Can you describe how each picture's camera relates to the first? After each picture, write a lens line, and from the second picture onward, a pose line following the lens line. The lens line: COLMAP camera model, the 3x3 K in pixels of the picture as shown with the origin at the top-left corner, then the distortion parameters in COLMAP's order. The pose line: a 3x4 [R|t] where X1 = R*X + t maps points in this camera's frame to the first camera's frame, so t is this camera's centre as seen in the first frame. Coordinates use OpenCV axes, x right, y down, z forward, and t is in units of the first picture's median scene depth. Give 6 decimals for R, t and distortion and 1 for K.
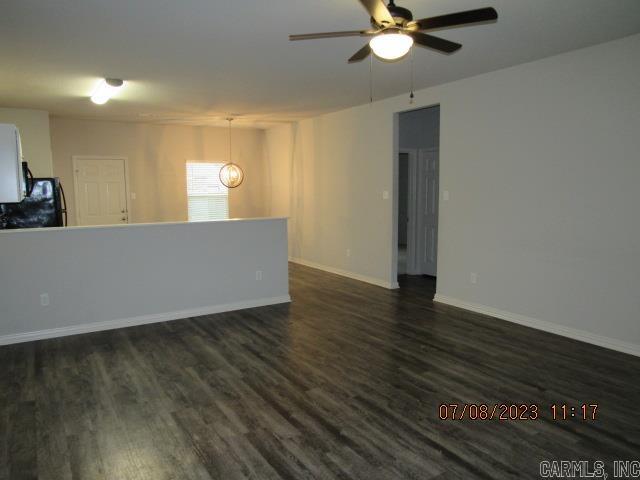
lens RADIAL K [[466.5, 0, 320.0], [0, 466.5, 240.0], [0, 0, 1]] dist [-0.005942, -0.008742]
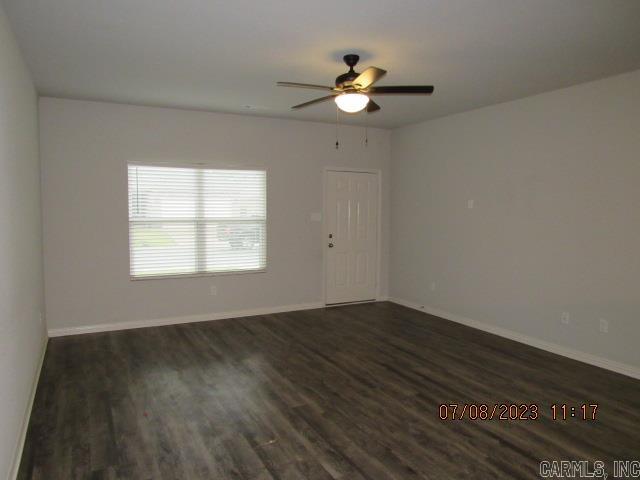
lens RADIAL K [[466.5, 0, 320.0], [0, 466.5, 240.0], [0, 0, 1]] dist [-0.005942, -0.008742]
pose [[-0.996597, -0.012758, 0.081431, 0.115792], [0.002129, 0.983633, 0.180172, -0.235482], [-0.082397, 0.179733, -0.980259, 1.983755]]
